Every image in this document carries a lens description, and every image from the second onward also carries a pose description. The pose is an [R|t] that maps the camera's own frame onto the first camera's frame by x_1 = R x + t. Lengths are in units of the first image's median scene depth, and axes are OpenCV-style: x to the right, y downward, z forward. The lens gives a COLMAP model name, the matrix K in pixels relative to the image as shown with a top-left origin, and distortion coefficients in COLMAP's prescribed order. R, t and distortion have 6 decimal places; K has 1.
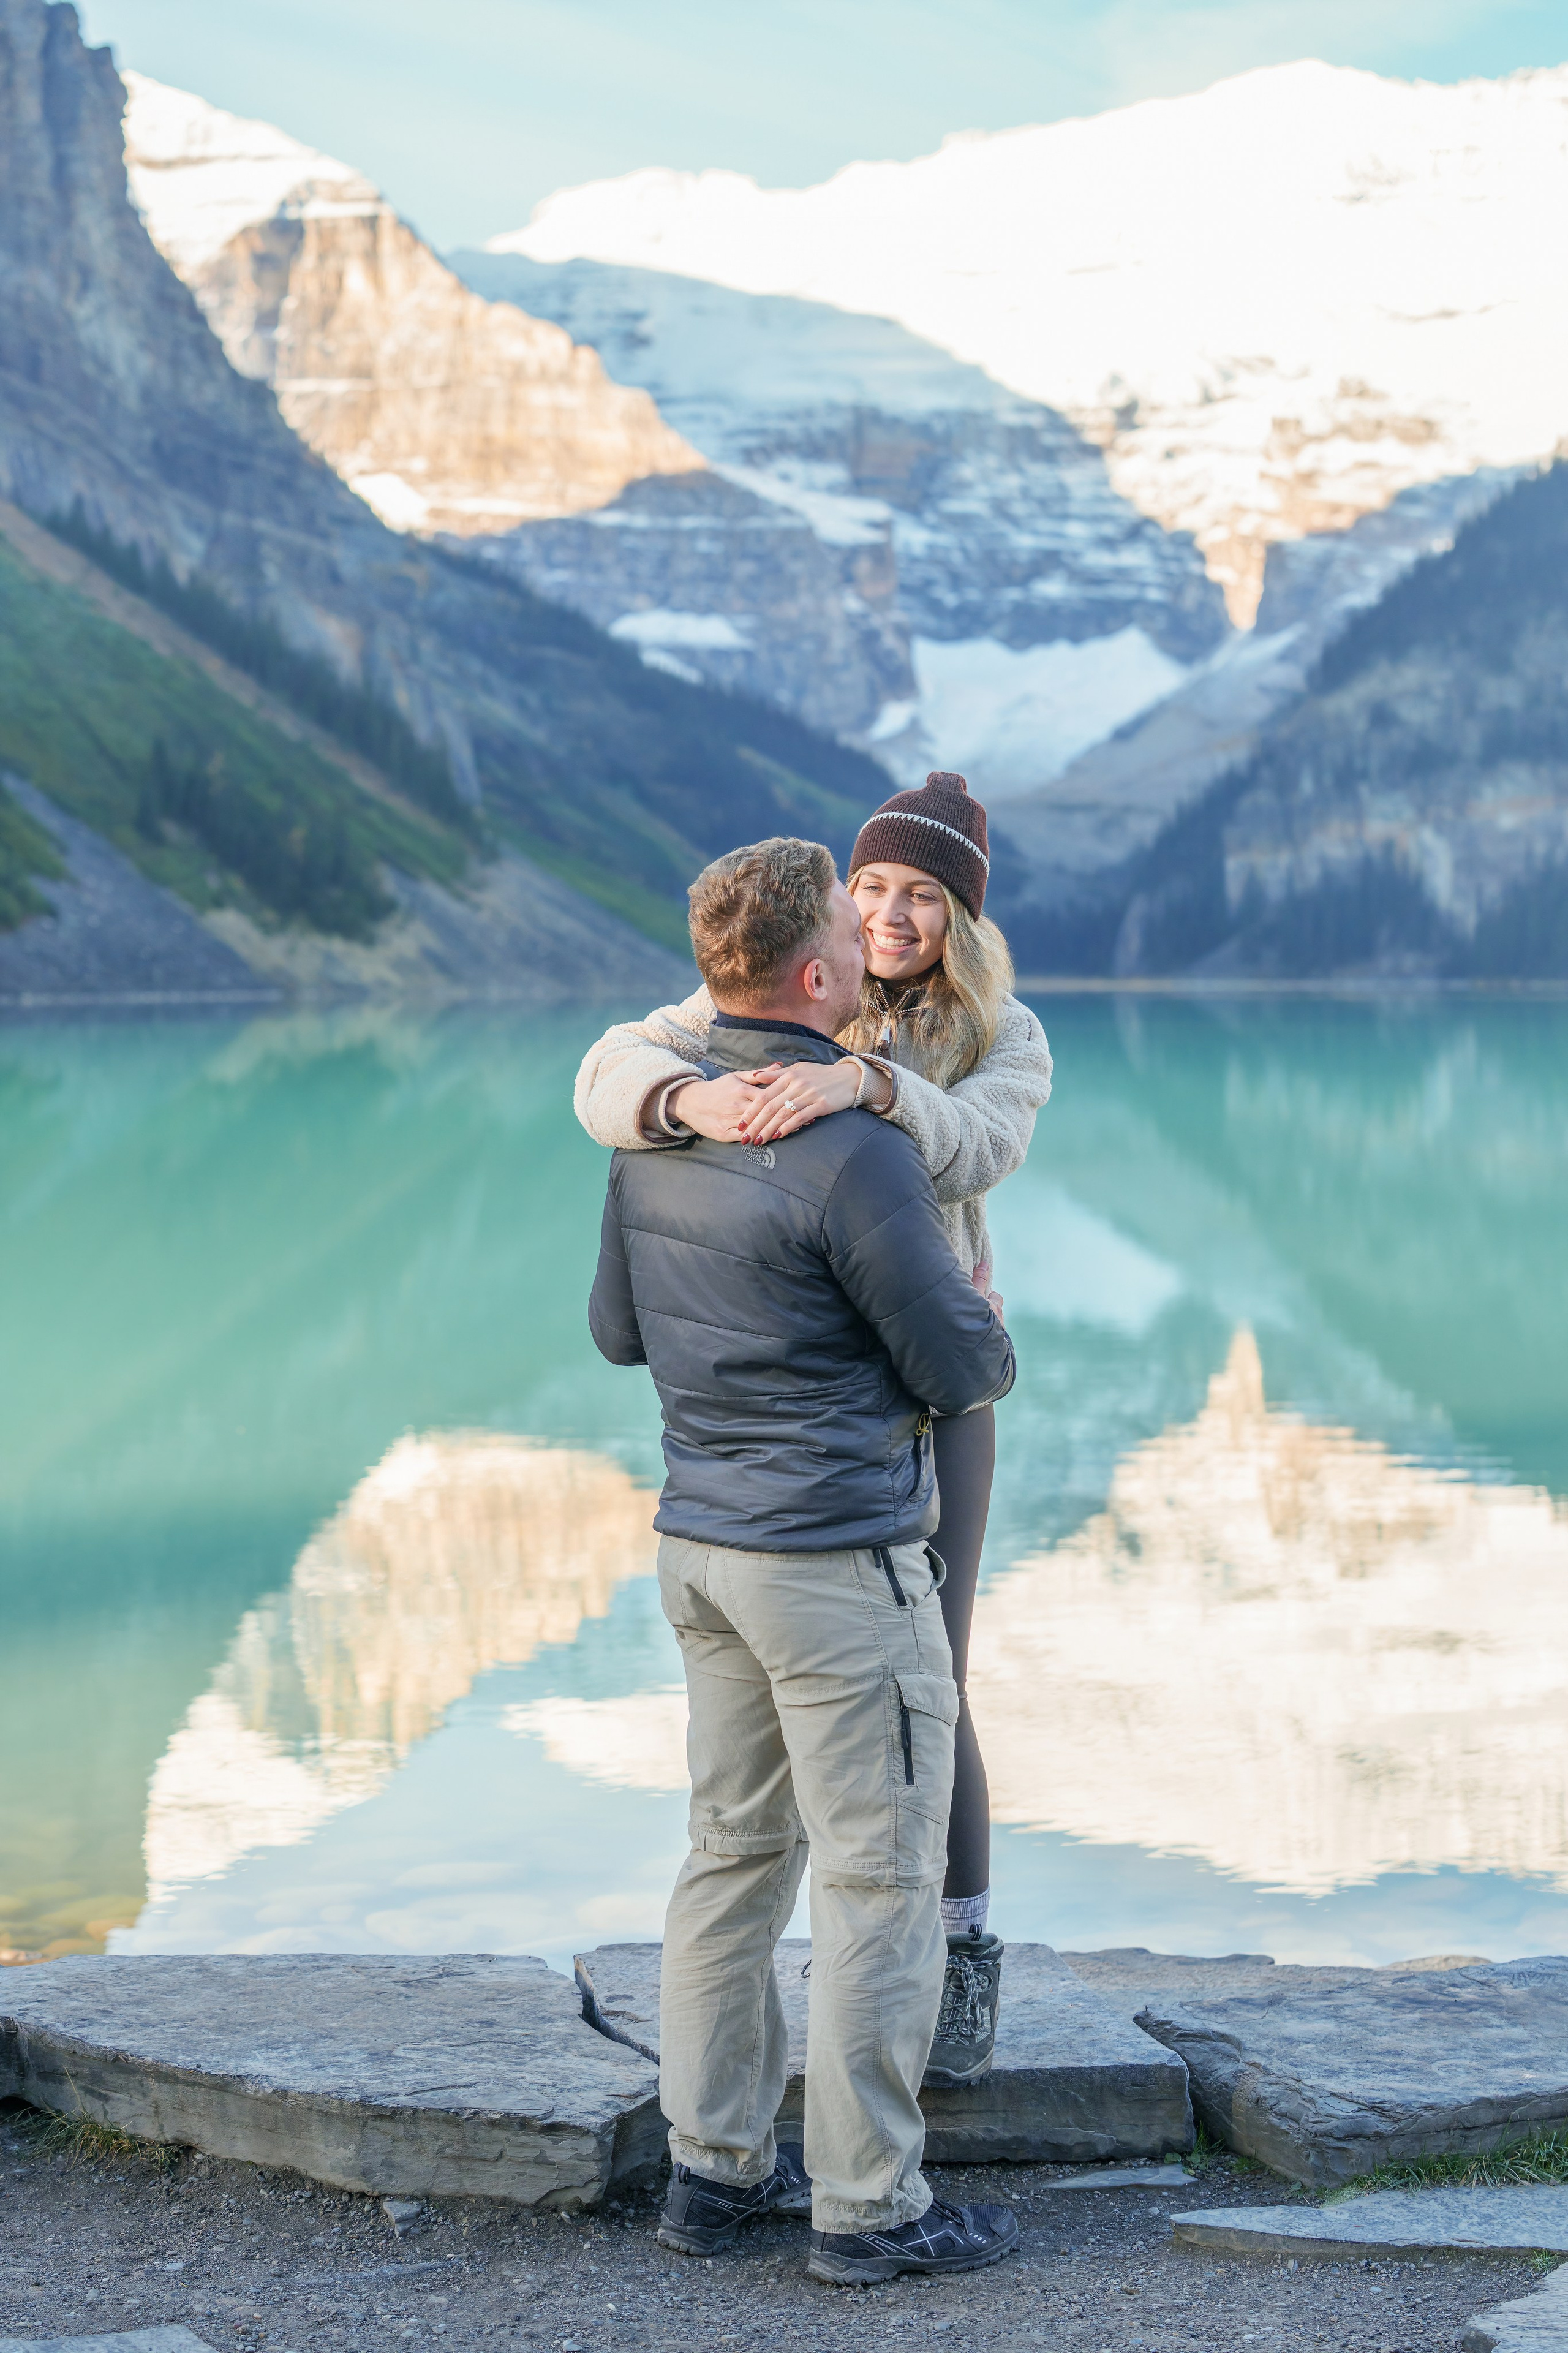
lens RADIAL K [[3825.3, 0, 918.6], [0, 3825.3, 1171.8], [0, 0, 1]] dist [-0.195103, 0.155735]
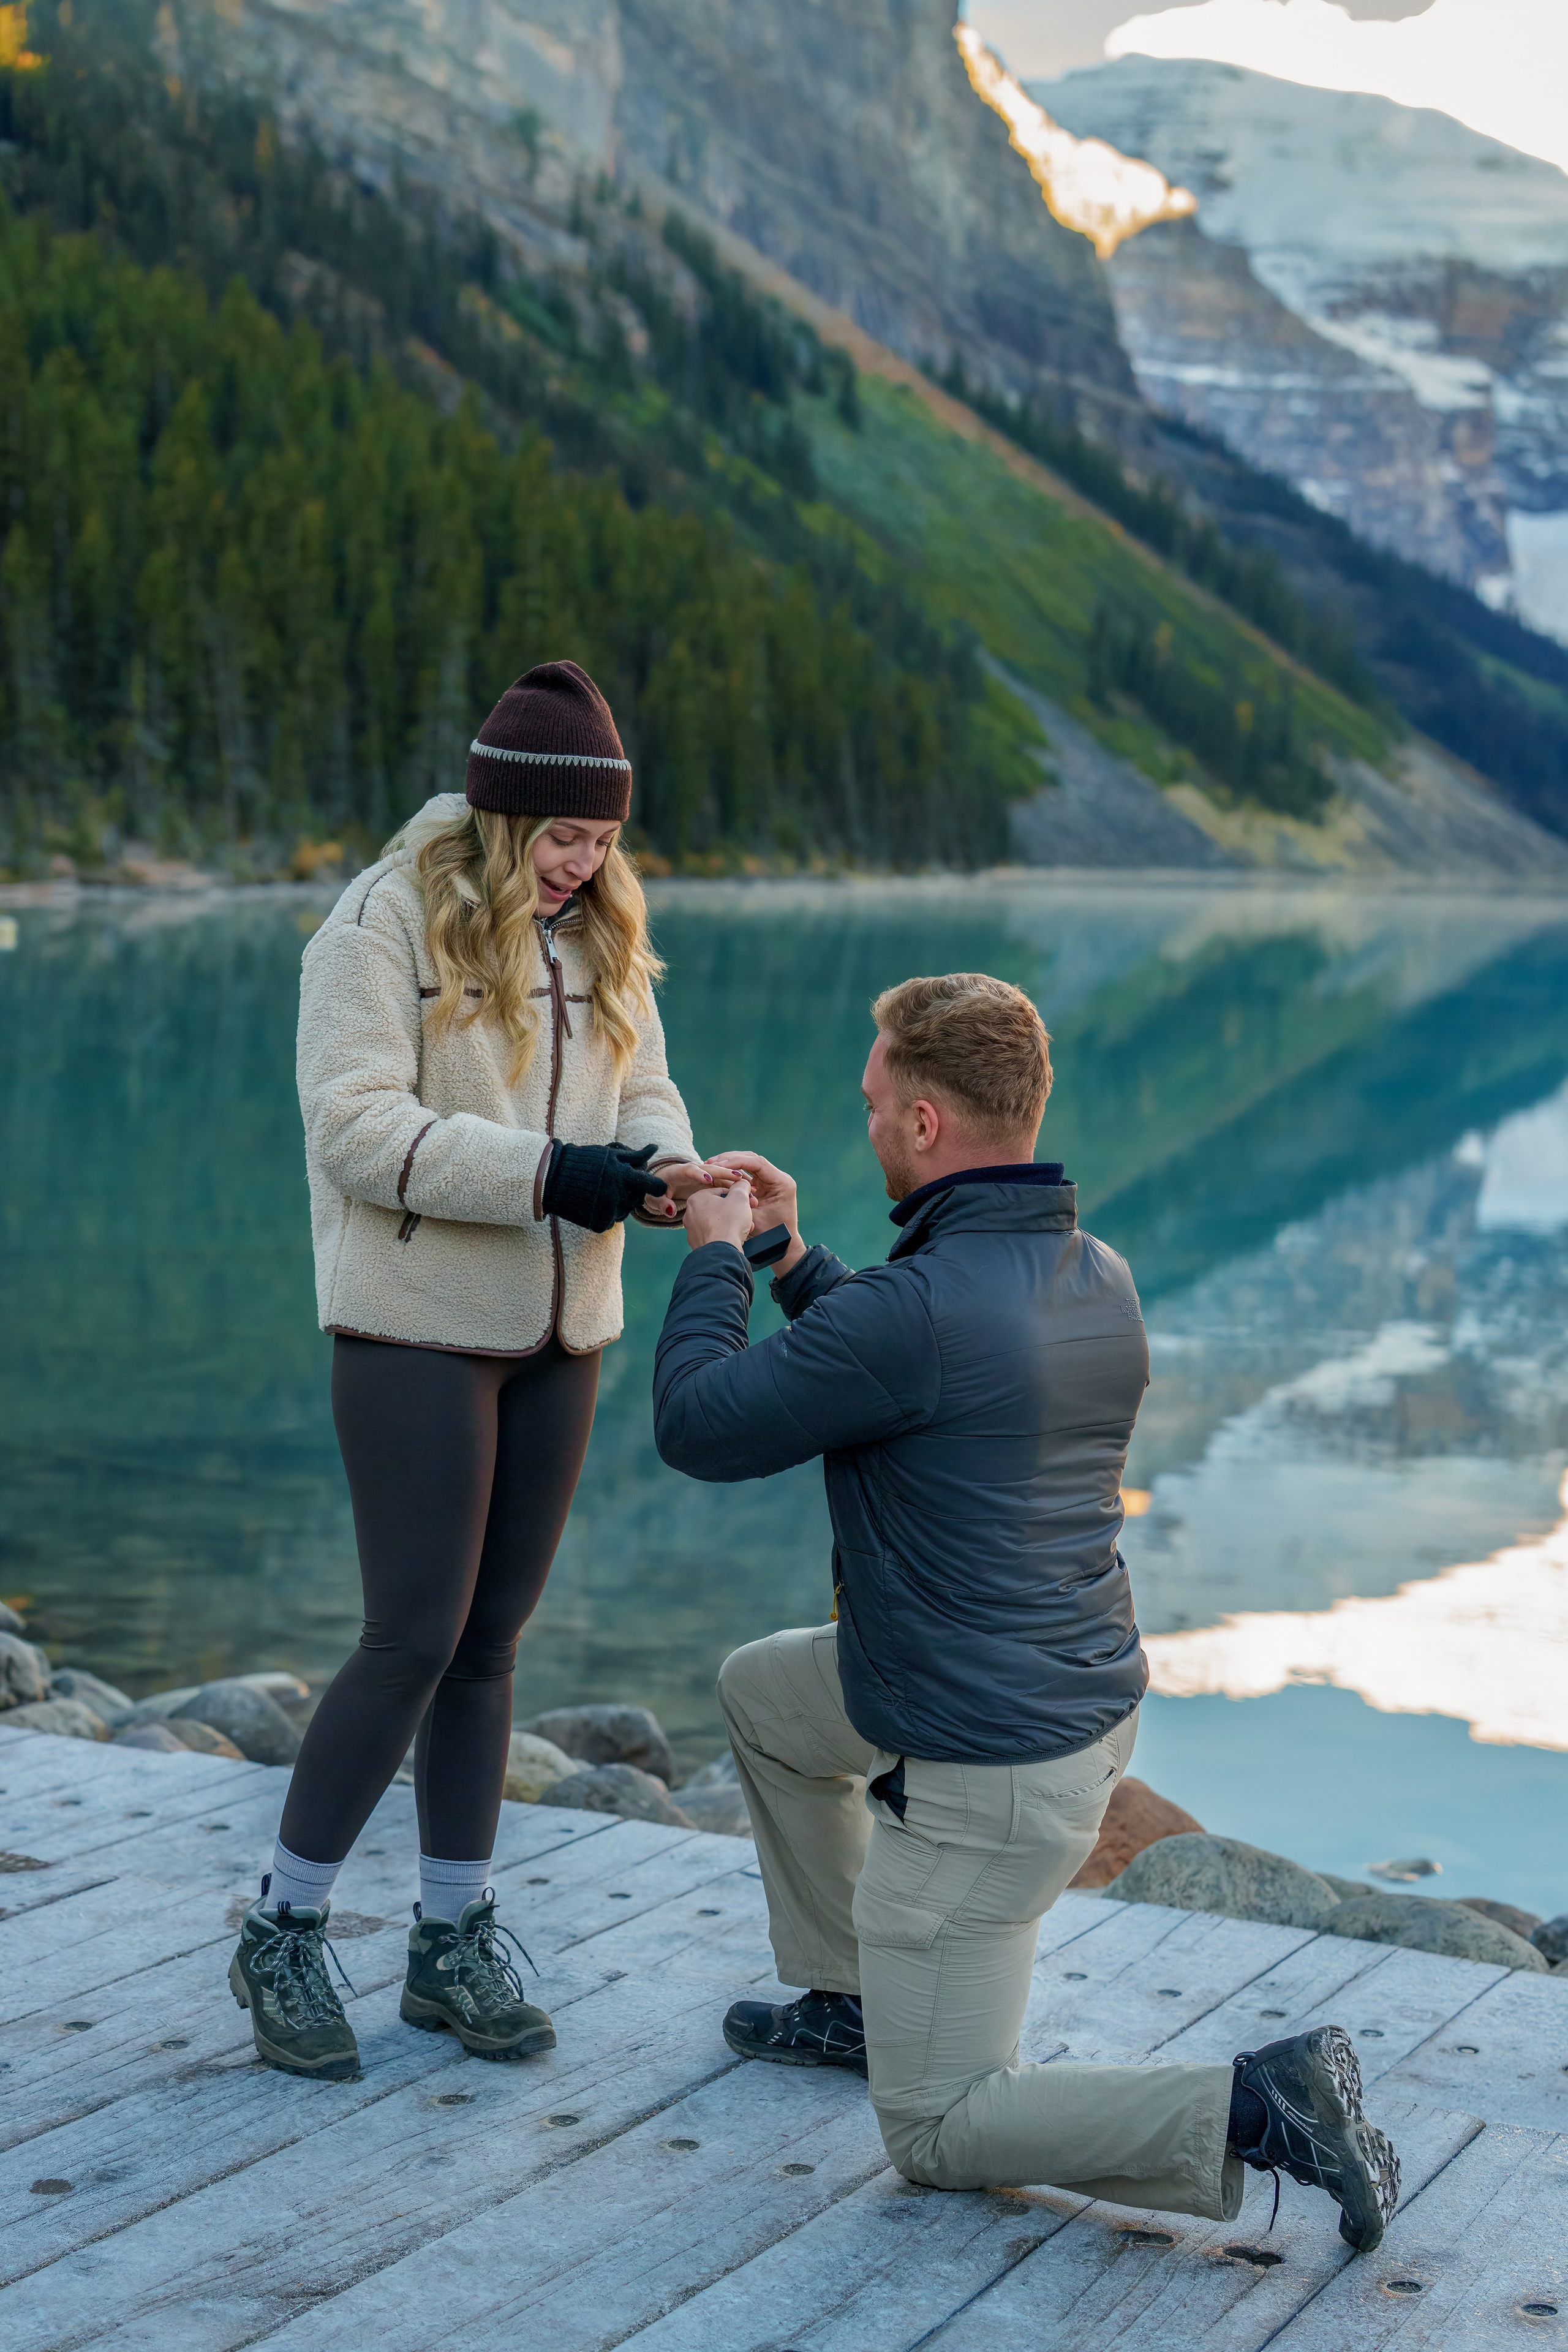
lens RADIAL K [[4038.7, 0, 778.4], [0, 4038.7, 1270.5], [0, 0, 1]] dist [0.007669, -0.081671]
pose [[0.996691, 0.035583, -0.073086, -0.104641], [-0.031766, 0.998103, 0.052732, 0.002396], [0.074824, -0.050236, 0.995931, -0.029601]]
